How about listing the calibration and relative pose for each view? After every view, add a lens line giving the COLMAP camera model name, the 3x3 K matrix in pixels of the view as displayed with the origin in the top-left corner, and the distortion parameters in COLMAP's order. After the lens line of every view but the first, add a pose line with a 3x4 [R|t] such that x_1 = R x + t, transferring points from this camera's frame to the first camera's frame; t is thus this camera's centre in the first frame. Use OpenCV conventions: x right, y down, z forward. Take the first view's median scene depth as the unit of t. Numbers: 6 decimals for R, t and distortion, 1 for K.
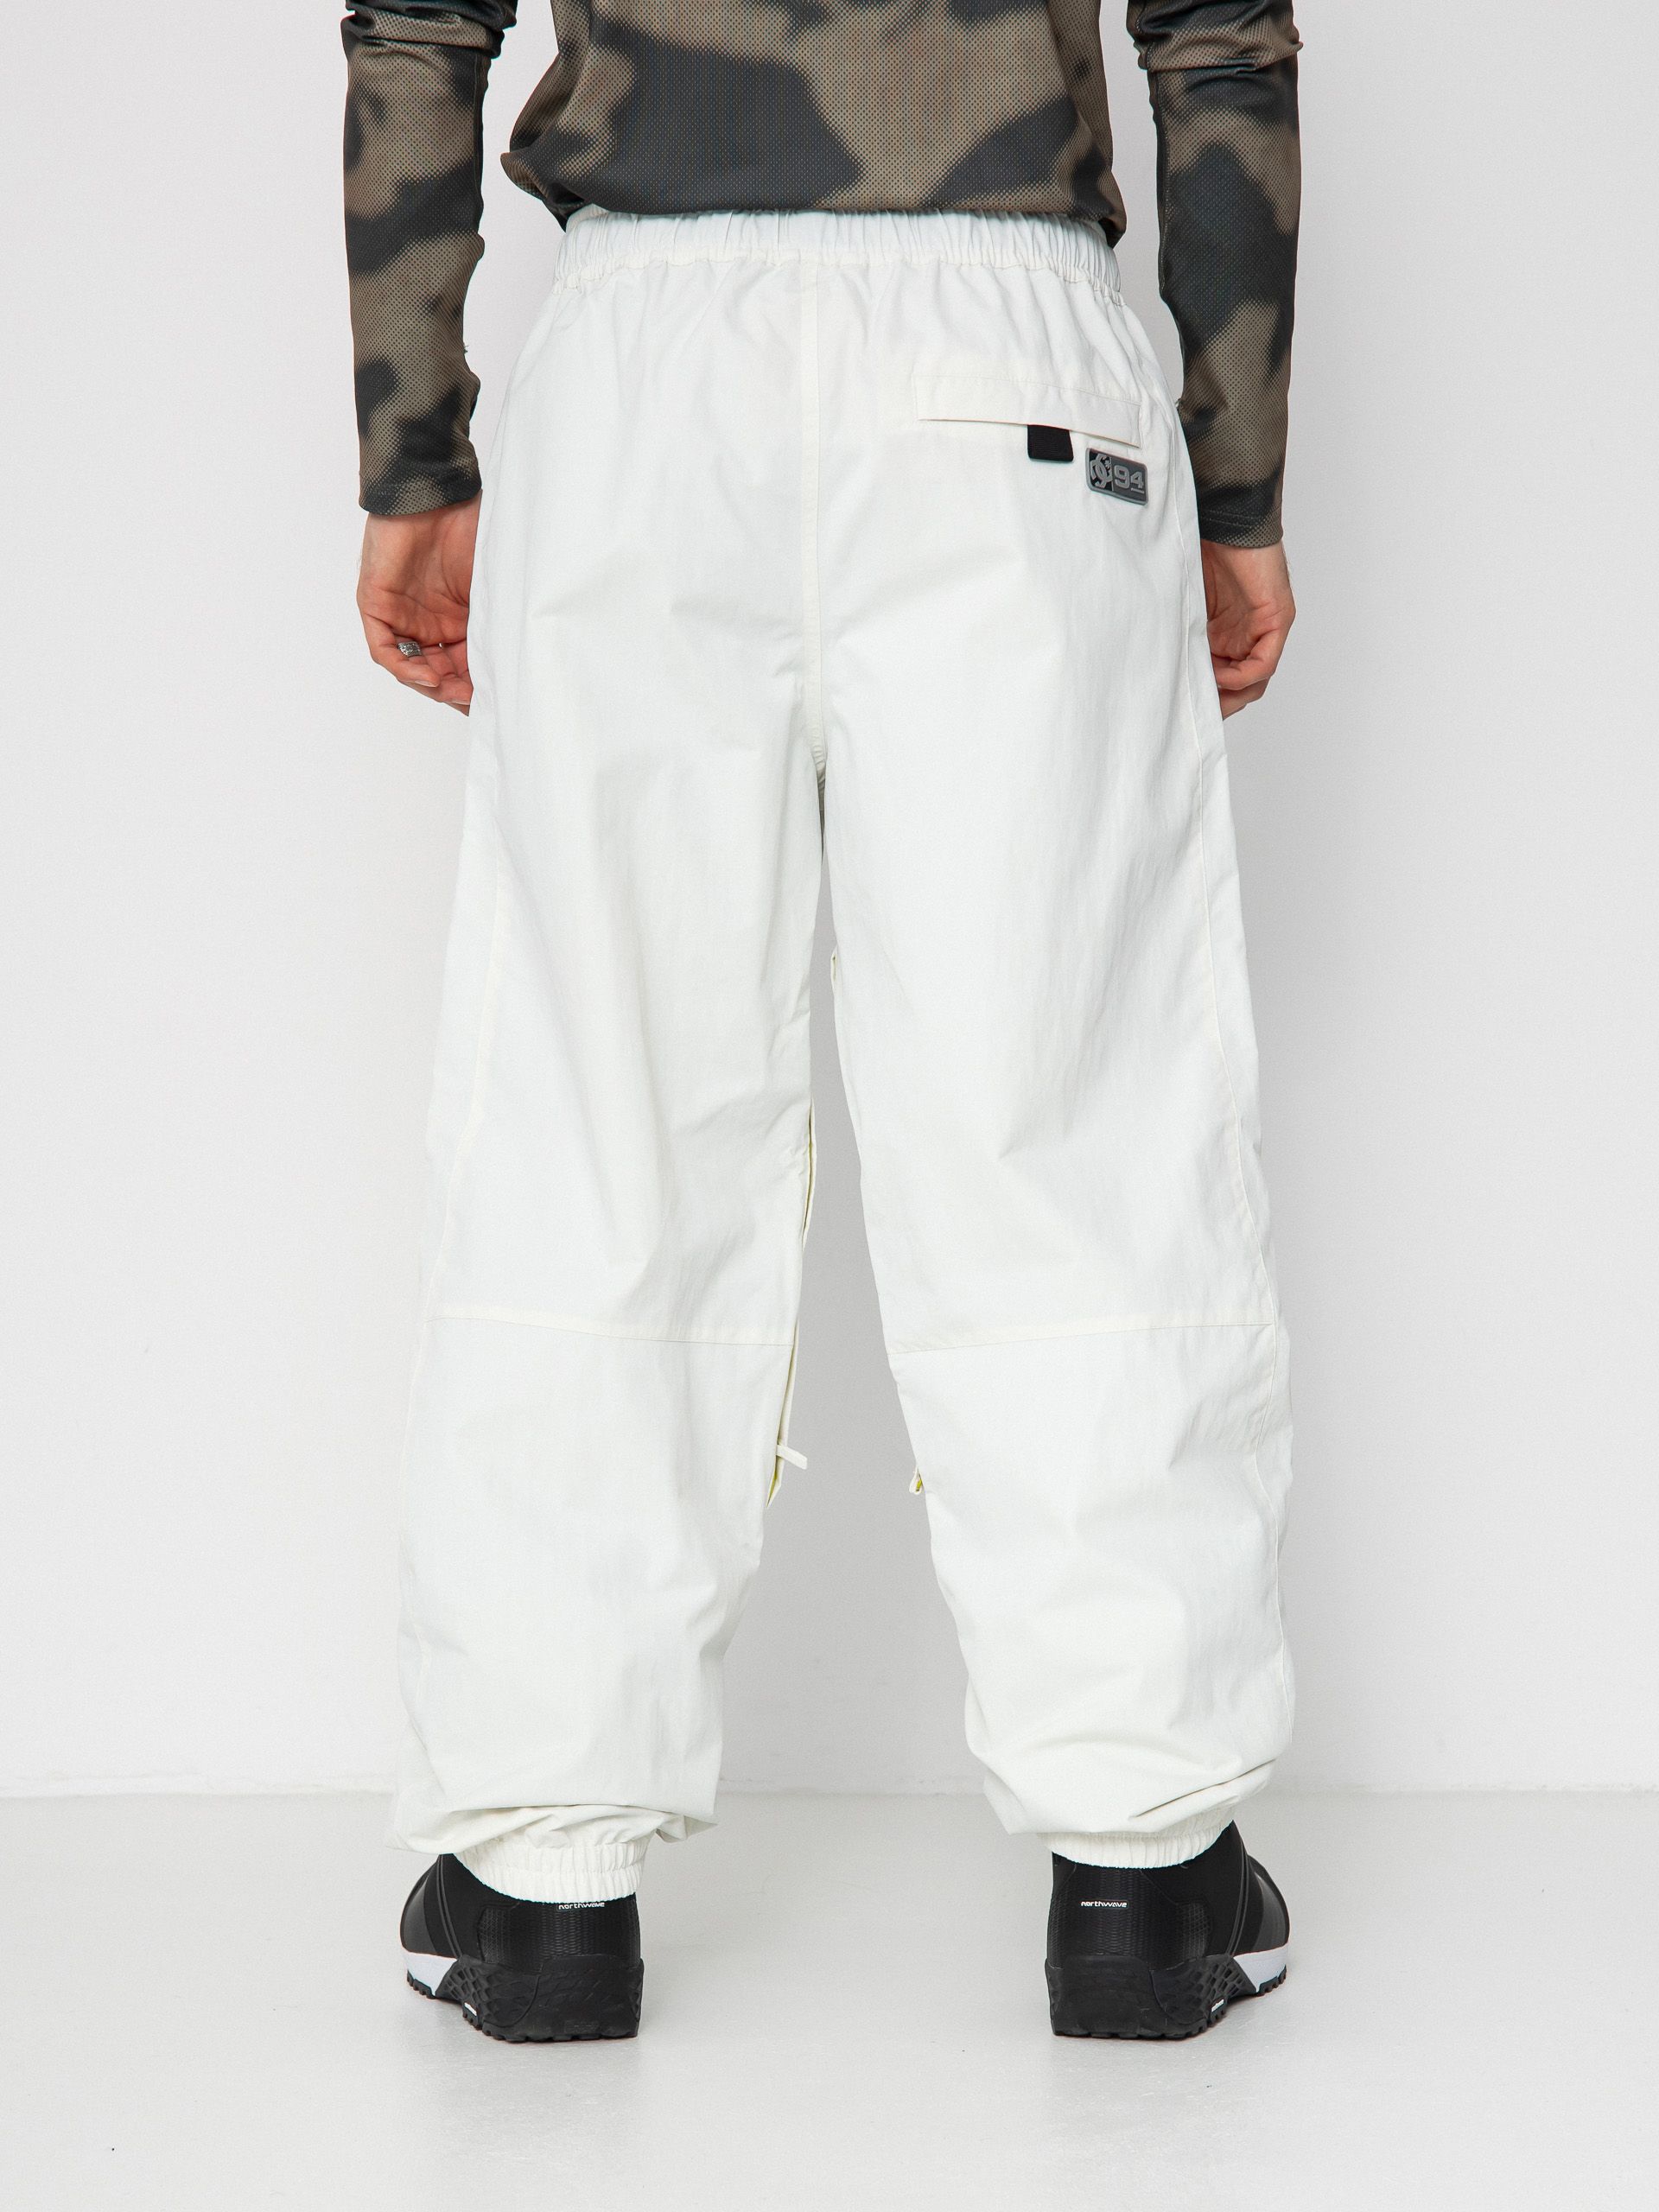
lens RADIAL K [[4436.2, 0, 829.5], [0, 4436.2, 1106.0], [0, 0, 1]] dist [0.280449, 0.081220]
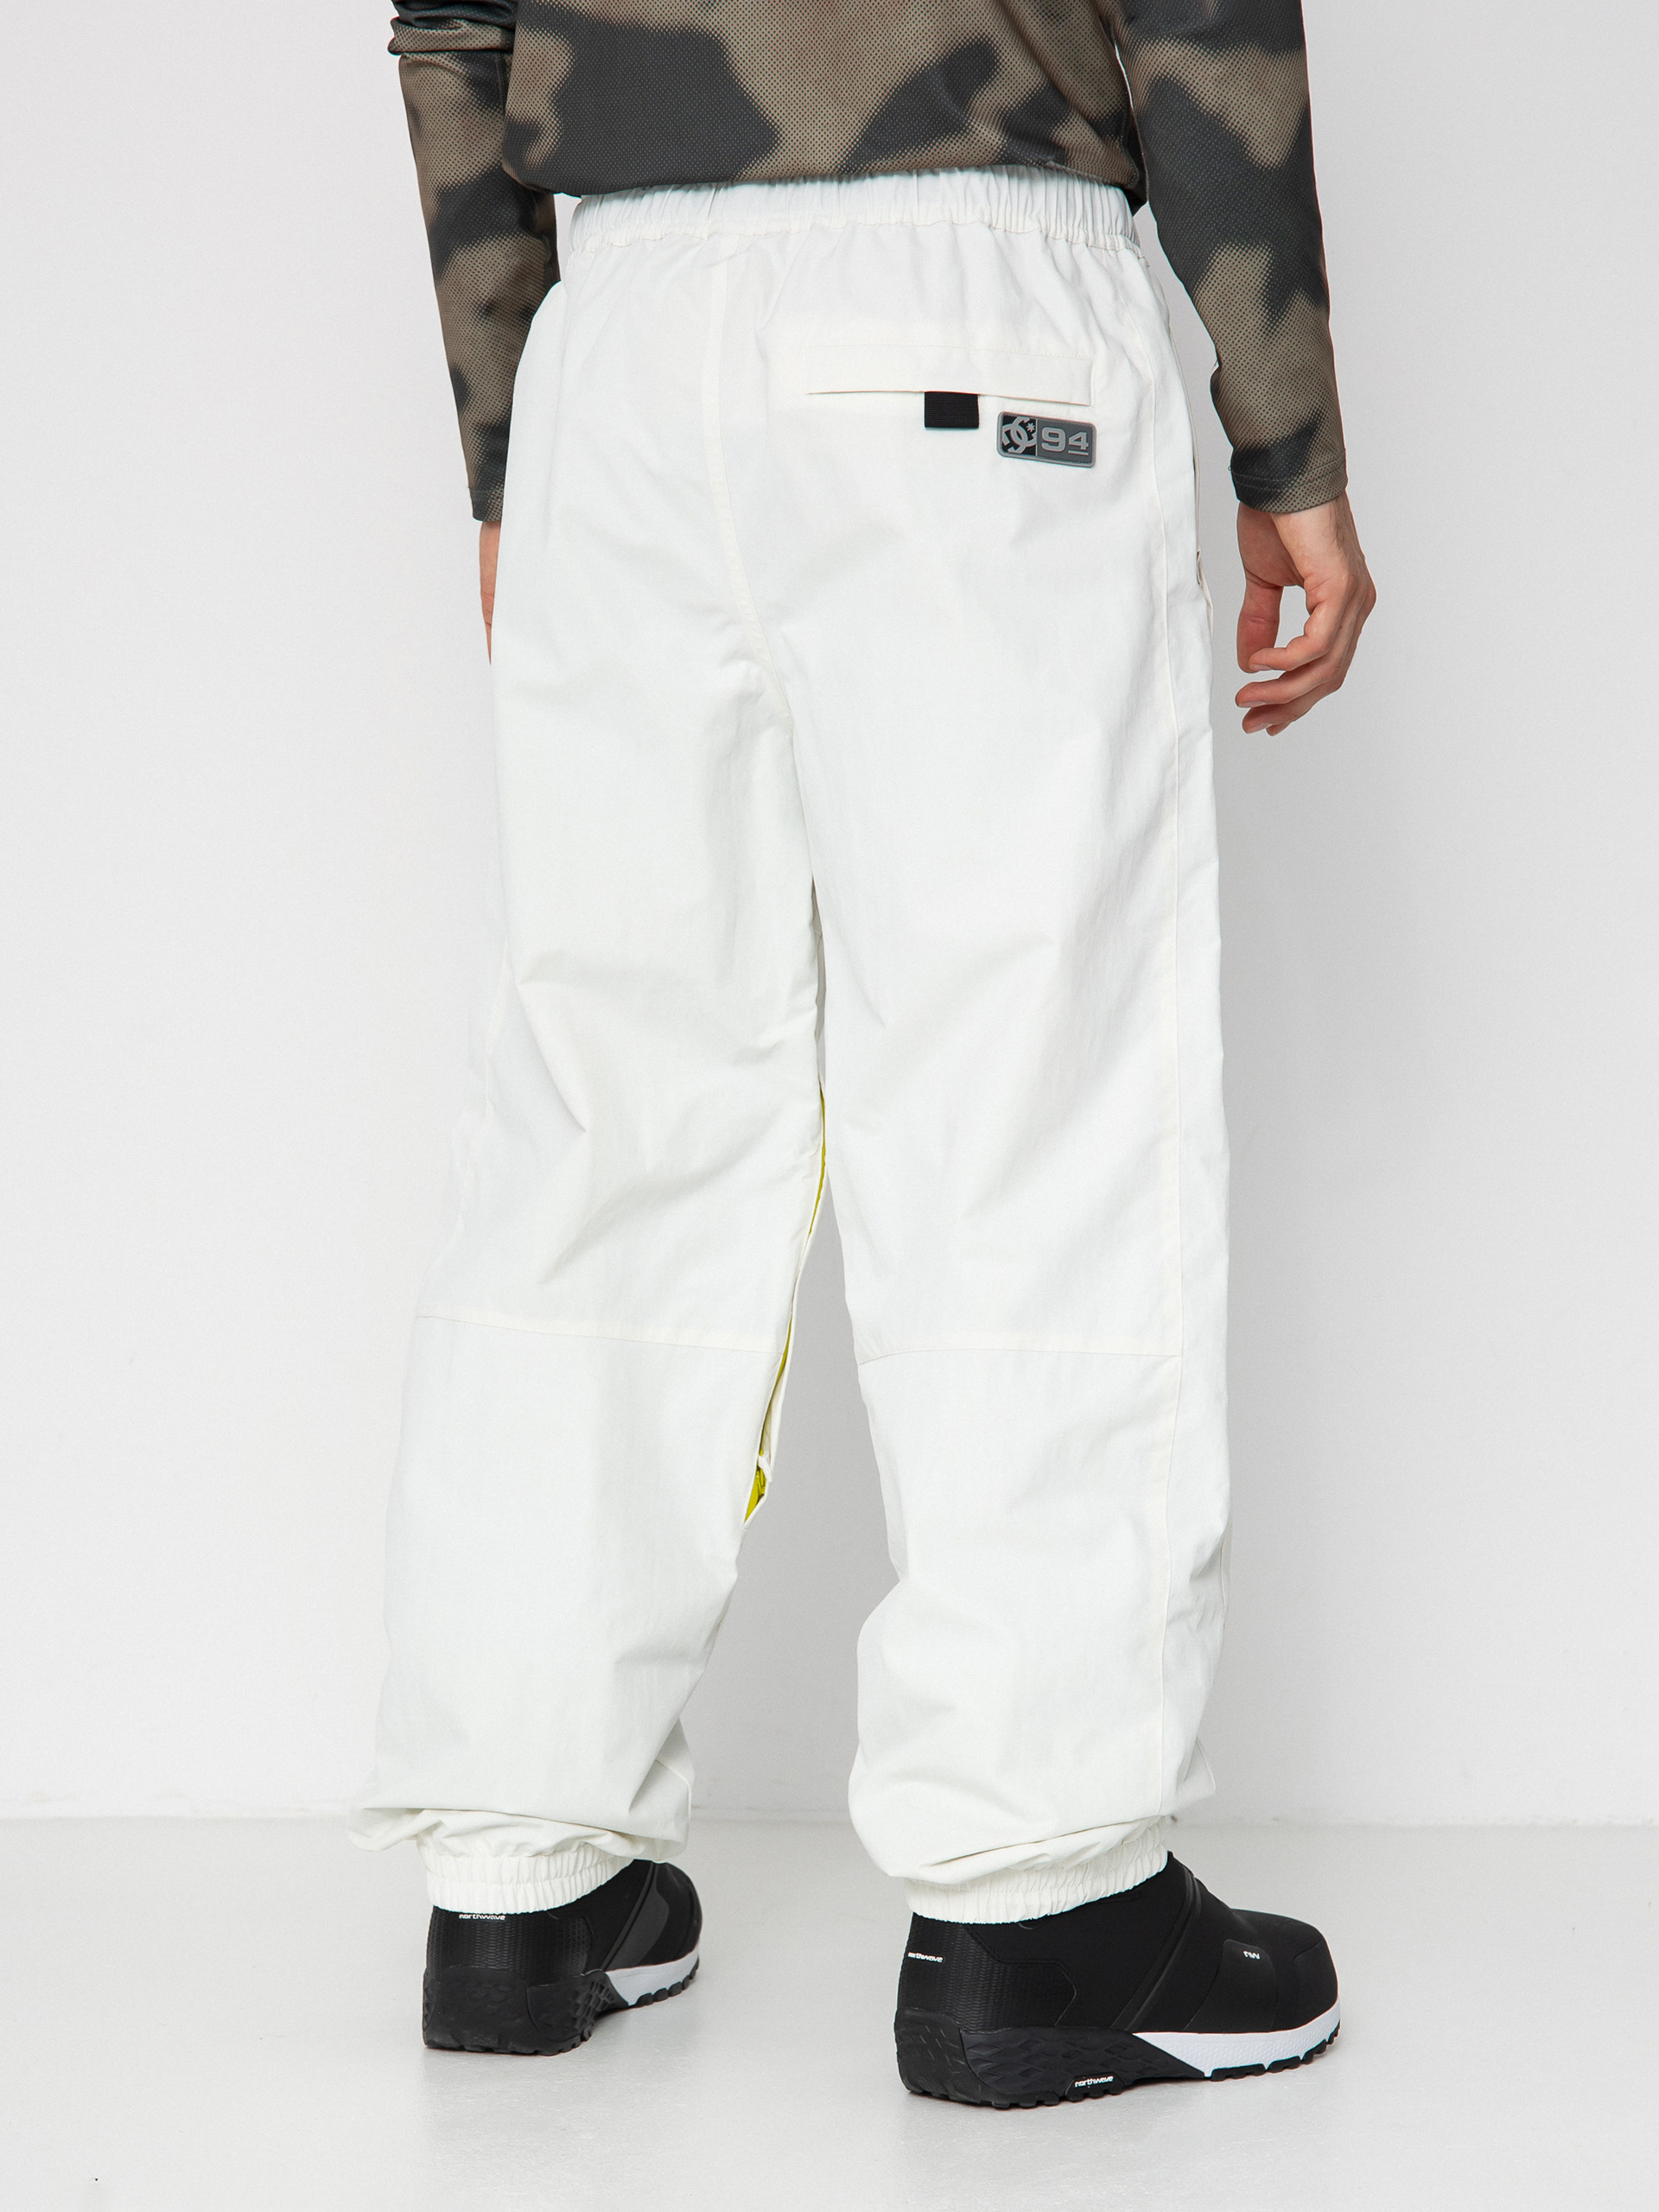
lens RADIAL K [[4436.2, 0, 829.5], [0, 4436.2, 1106.0], [0, 0, 1]] dist [0.280449, 0.081220]
pose [[0.884936, 0.007480, -0.465653, 0.462219], [-0.005578, 0.999970, 0.005461, -0.006556], [0.465680, -0.002235, 0.884950, 0.153221]]
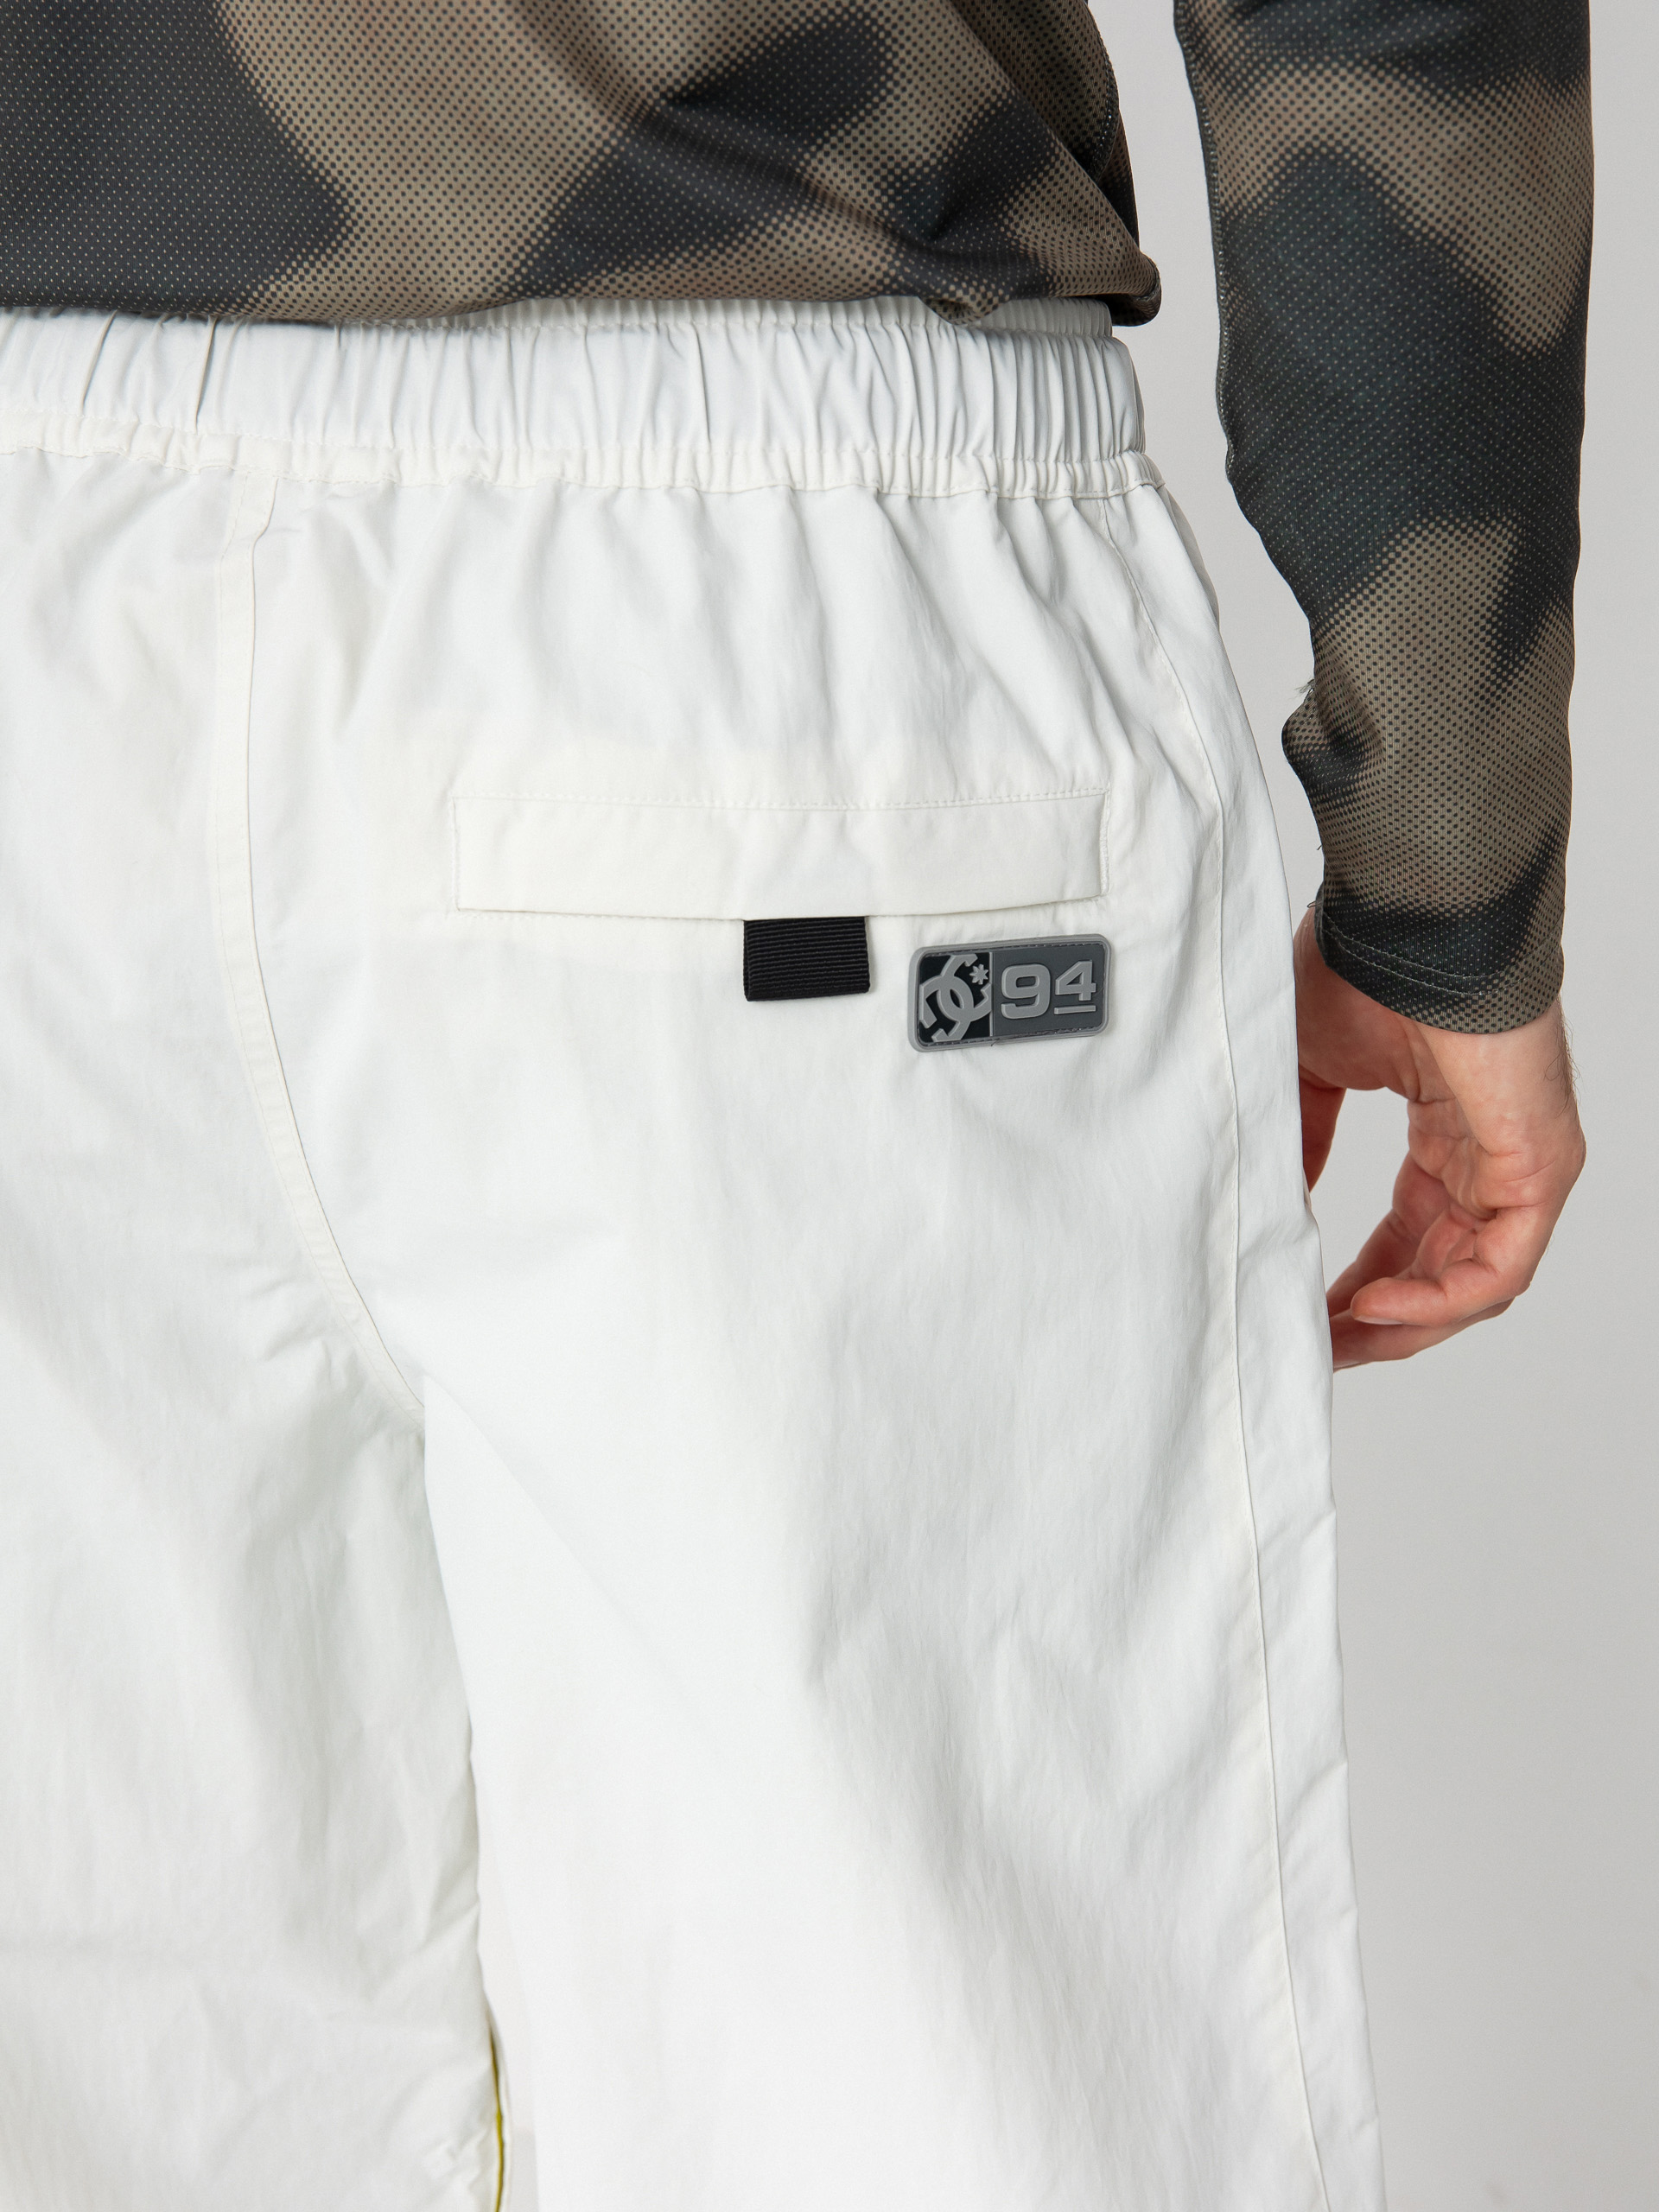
lens RADIAL K [[4115.3, 0, 829.5], [0, 4115.3, 1106.0], [0, 0, 1]] dist [0.773026, -7.152327]
pose [[0.953052, 0.092146, -0.288445, 0.160481], [-0.011640, 0.963018, 0.269186, -0.234938], [0.302582, -0.253191, 0.918879, 0.643779]]
